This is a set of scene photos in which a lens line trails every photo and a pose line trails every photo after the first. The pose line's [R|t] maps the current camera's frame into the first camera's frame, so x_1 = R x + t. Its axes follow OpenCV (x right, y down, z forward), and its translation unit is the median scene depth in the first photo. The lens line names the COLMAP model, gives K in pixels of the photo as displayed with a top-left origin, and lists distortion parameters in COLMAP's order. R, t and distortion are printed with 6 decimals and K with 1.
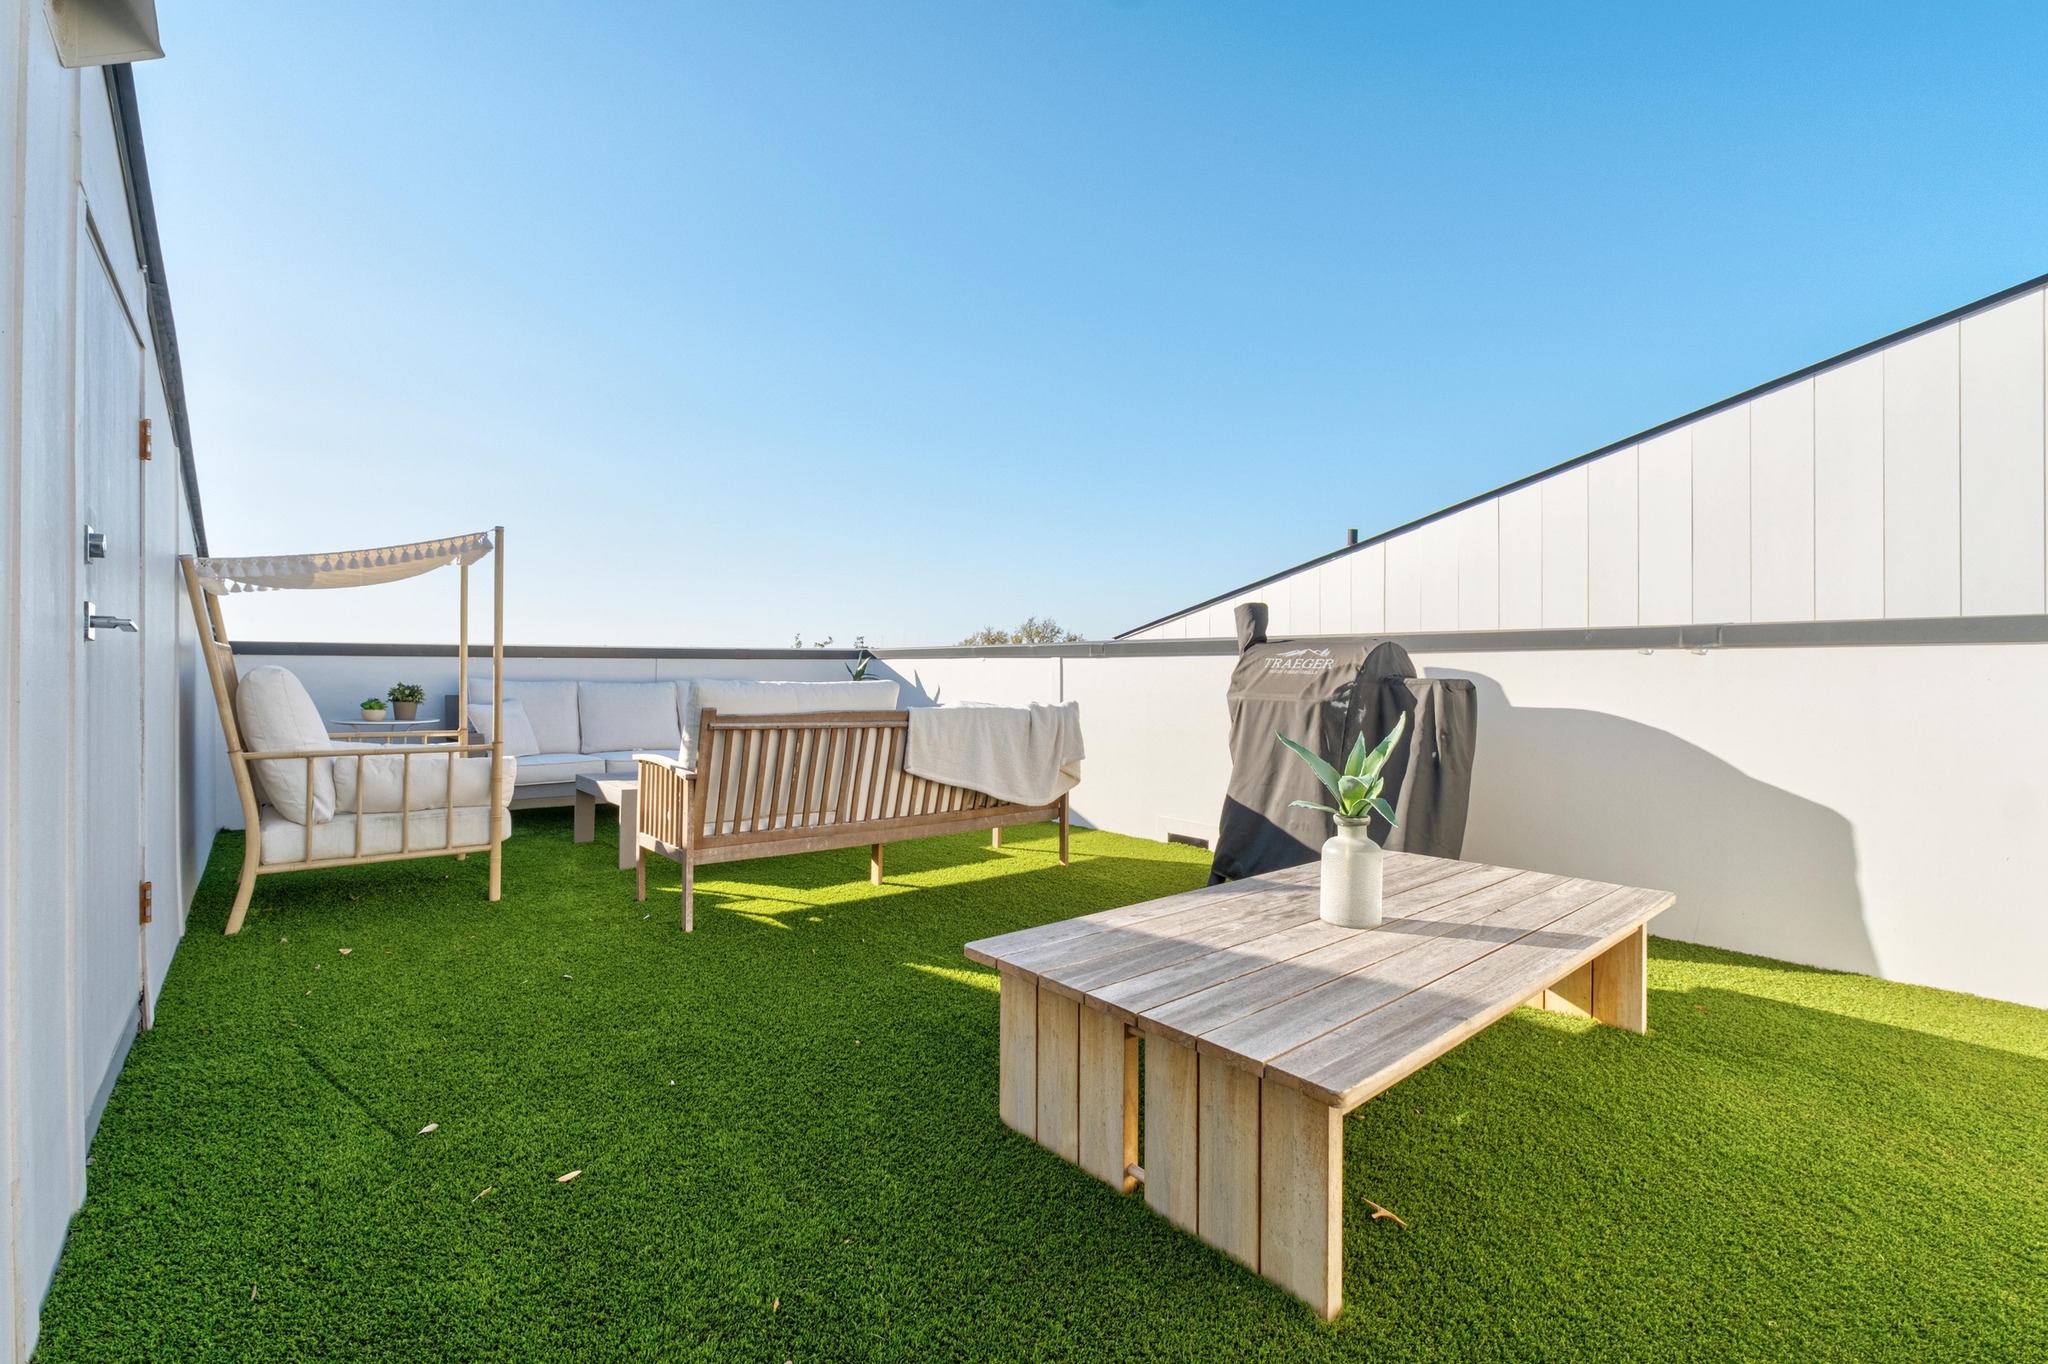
lens RADIAL K [[858.0, 0, 1025.1], [0, 858.0, 682.7], [0, 0, 1]] dist [0.003623, 0.000134]
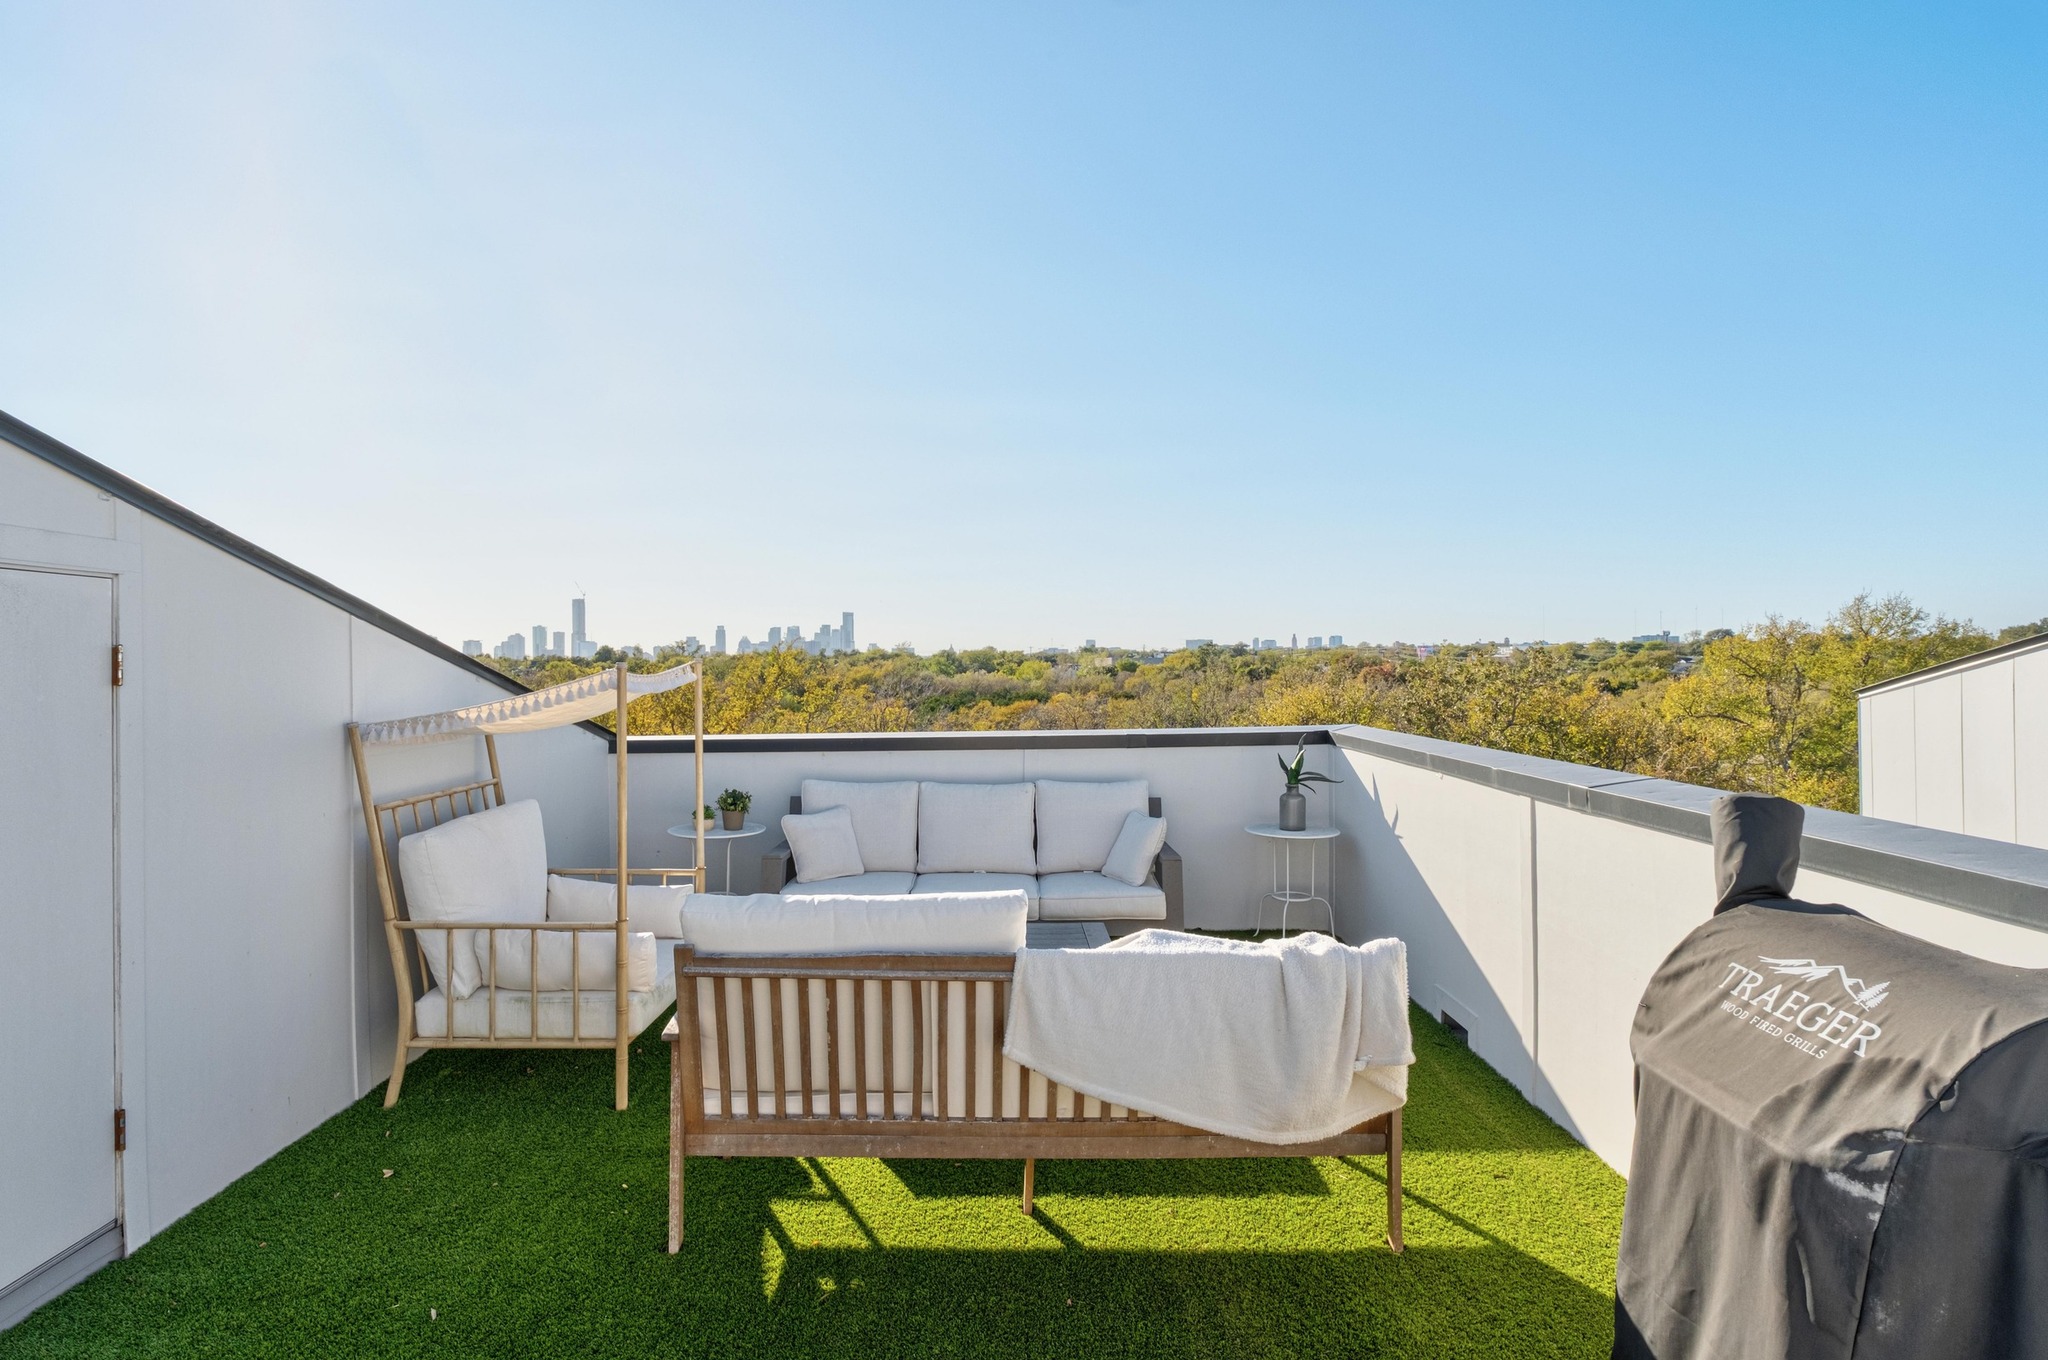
lens RADIAL K [[1079.7, 0, 1020.8], [0, 1079.7, 675.4], [0, 0, 1]] dist [-0.004025, -0.001378]
pose [[0.775073, -0.006080, -0.631842, 0.375500], [0.000604, 0.999960, -0.008882, -0.169725], [0.631871, 0.006503, 0.775046, 0.457985]]
